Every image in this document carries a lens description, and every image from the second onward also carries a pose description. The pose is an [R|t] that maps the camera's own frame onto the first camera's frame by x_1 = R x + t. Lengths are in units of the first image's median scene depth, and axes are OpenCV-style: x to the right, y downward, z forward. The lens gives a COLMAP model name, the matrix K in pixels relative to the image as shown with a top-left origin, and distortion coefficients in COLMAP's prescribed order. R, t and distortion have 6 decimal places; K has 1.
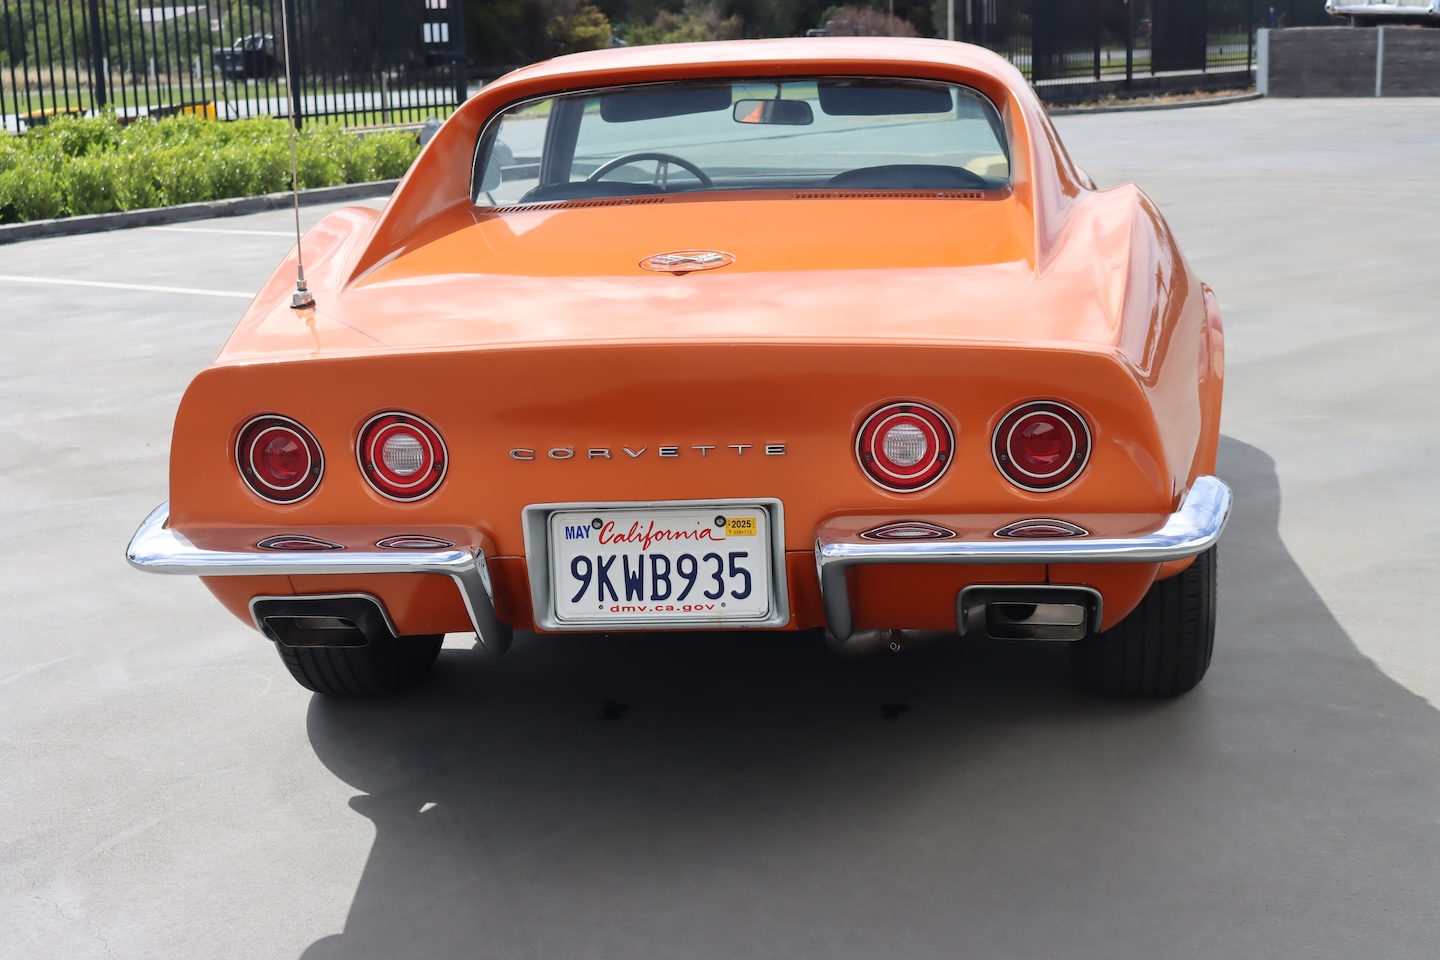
lens RADIAL K [[1953.0, 0, 720.0], [0, 1953.0, 480.0], [0, 0, 1]] dist [-0.076604, 0.079609]
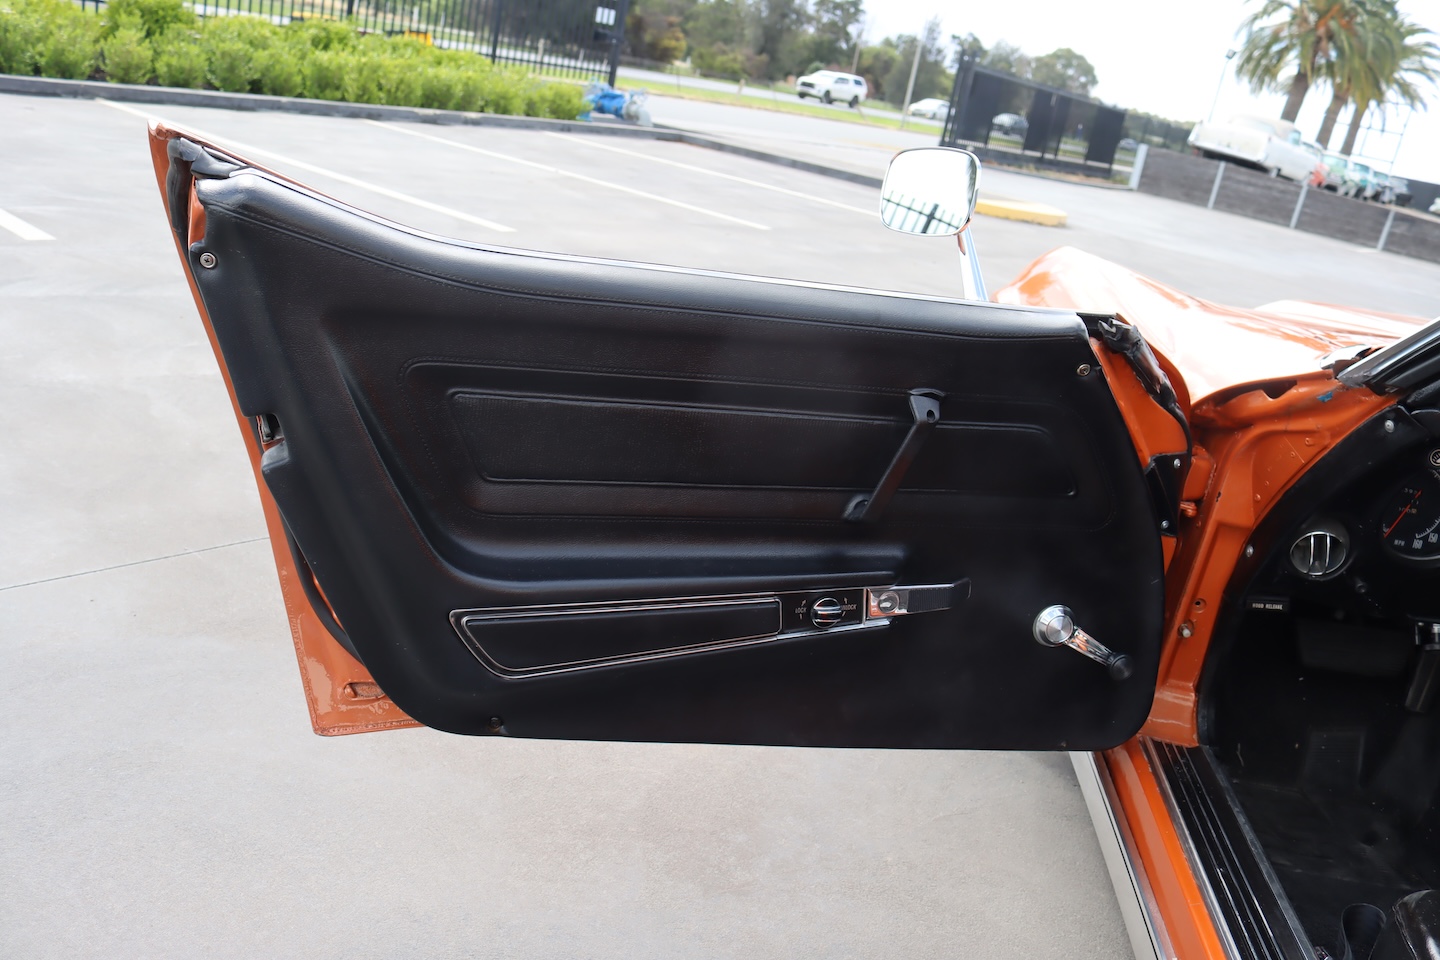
lens RADIAL K [[1165.4, 0, 720.0], [0, 1165.4, 480.0], [0, 0, 1]] dist [-0.124298, 0.072942]
pose [[0.977524, 0.201485, 0.062059, -0.066319], [-0.207599, 0.971219, 0.116773, -0.034836], [-0.036745, -0.127031, 0.991218, 0.218019]]
